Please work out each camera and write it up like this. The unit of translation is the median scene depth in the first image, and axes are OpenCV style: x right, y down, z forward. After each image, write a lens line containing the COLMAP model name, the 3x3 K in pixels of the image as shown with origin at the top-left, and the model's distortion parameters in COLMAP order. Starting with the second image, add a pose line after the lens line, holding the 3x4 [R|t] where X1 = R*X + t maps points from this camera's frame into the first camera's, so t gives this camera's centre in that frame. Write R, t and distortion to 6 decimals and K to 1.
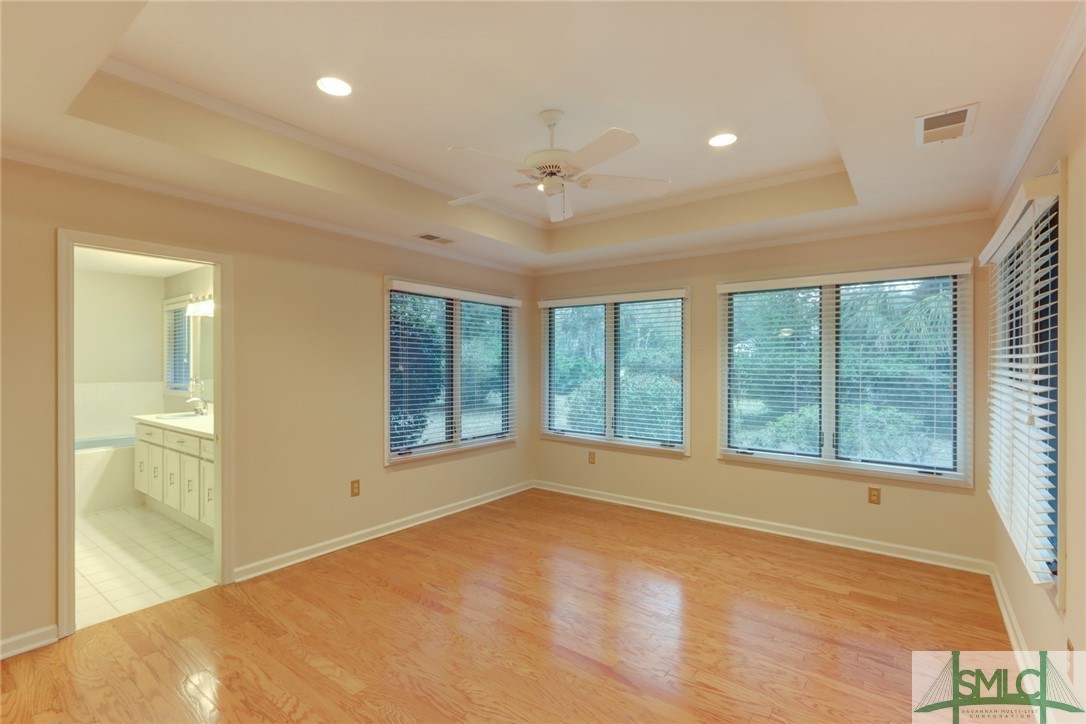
lens RADIAL K [[495.4, 0, 543.0], [0, 495.4, 362.0], [0, 0, 1]] dist [0.000194, 0.000504]
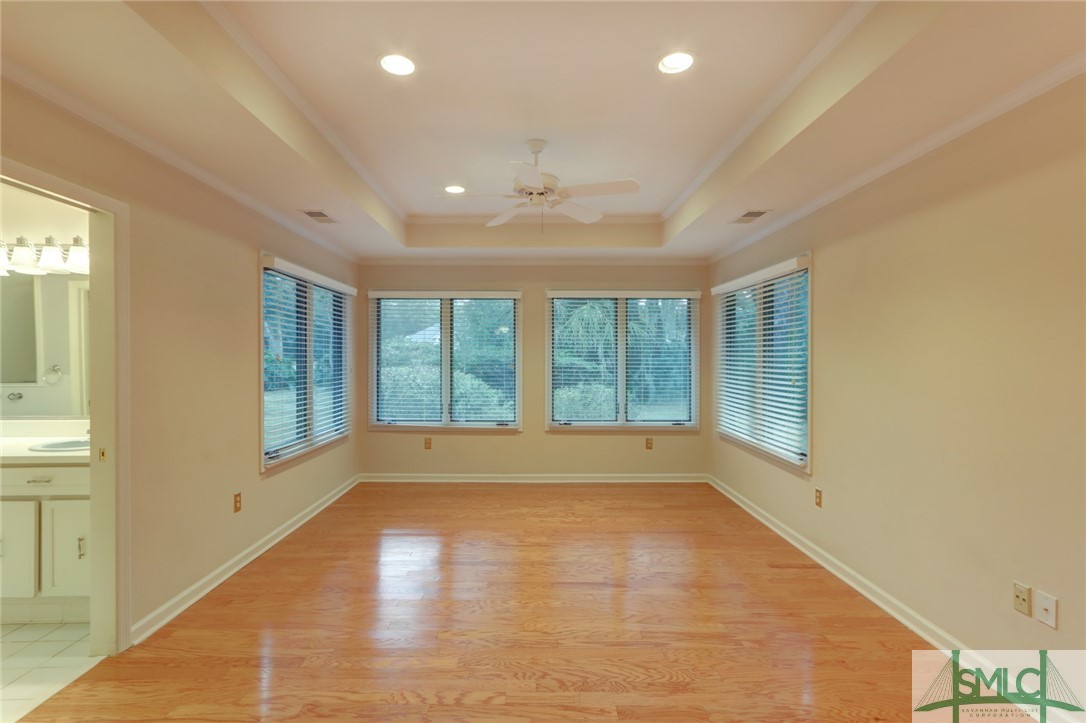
lens RADIAL K [[496.5, 0, 522.0], [0, 496.5, 355.4], [0, 0, 1]] dist [-0.000200, 0.000162]
pose [[0.799814, 0.000505, 0.600248, -0.466833], [0.000179, 0.999999, -0.001079, 0.008480], [-0.600248, 0.000971, 0.799813, 0.042438]]
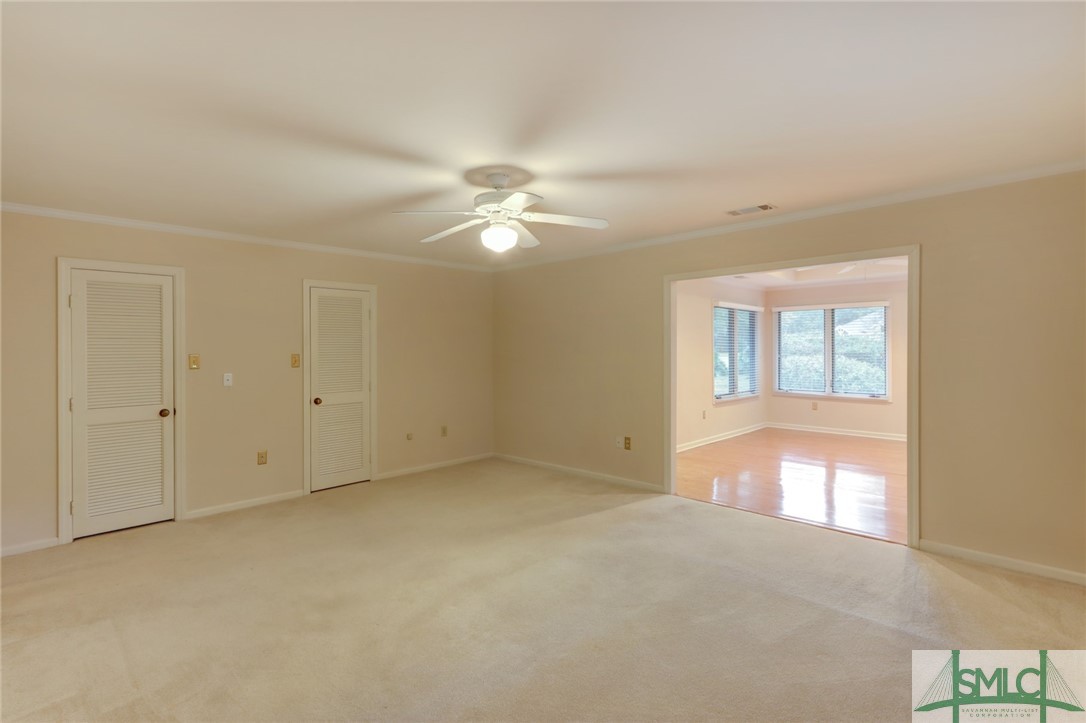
lens RADIAL K [[496.5, 0, 522.0], [0, 496.5, 355.4], [0, 0, 1]] dist [-0.000200, 0.000162]
pose [[0.987032, -0.008828, -0.160280, -0.708383], [0.010464, 0.999901, 0.009366, 0.007506], [0.160181, -0.010922, 0.987027, -0.891666]]
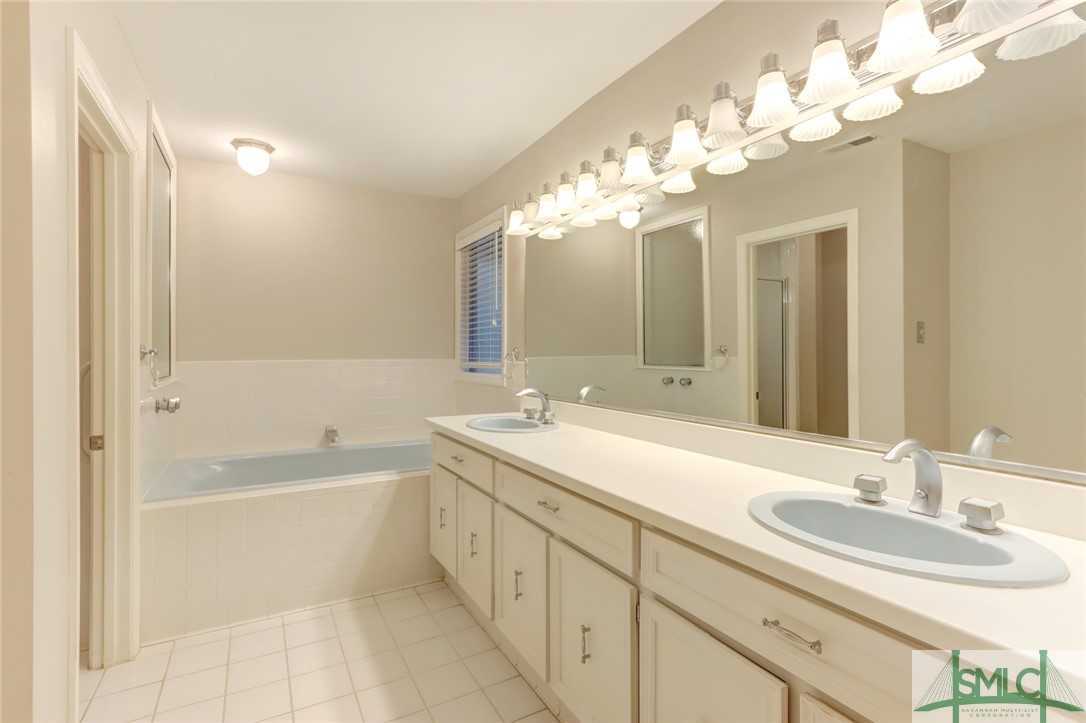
lens RADIAL K [[504.1, 0, 576.7], [0, 504.1, 346.0], [0, 0, 1]] dist [0.000318, 0.000061]
pose [[0.944526, 0.002158, -0.328431, -0.590941], [-0.003980, 0.999980, -0.004874, 0.036524], [0.328414, 0.005911, 0.944516, 0.638648]]
